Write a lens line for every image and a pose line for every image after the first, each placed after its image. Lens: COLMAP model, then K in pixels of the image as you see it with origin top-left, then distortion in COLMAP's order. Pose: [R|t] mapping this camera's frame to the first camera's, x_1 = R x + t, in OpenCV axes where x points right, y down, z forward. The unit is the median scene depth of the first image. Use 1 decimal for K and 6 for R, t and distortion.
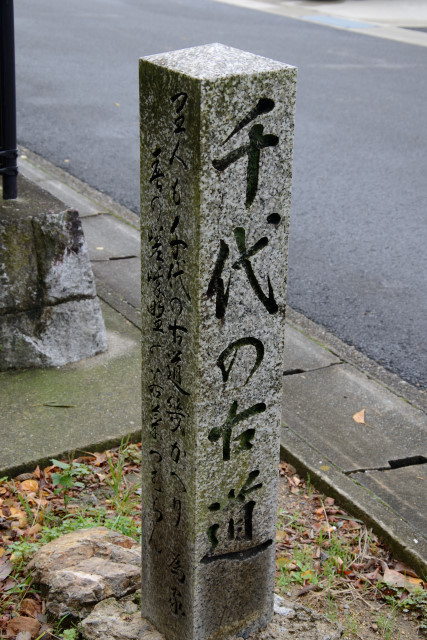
lens RADIAL K [[1180.8, 0, 213.5], [0, 1180.8, 320.0], [0, 0, 1]] dist [0.213899, 0.068267]
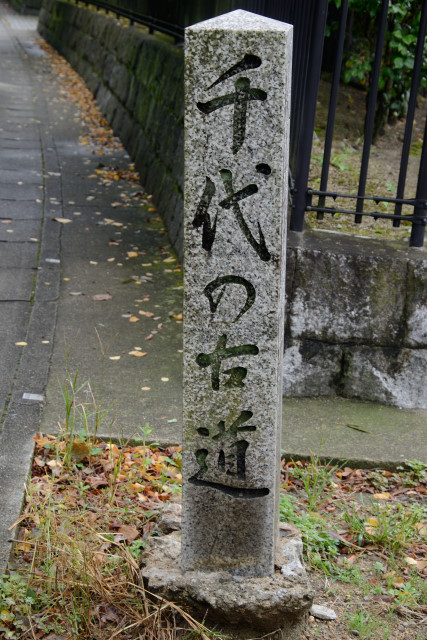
lens RADIAL K [[1271.0, 0, 213.5], [0, 1271.0, 320.0], [0, 0, 1]] dist [0.244325, 0.371714]
pose [[0.787108, 0.171120, -0.592604, 0.733906], [-0.248883, 0.967175, -0.051290, 0.122463], [0.564374, 0.187860, 0.803860, 0.035917]]
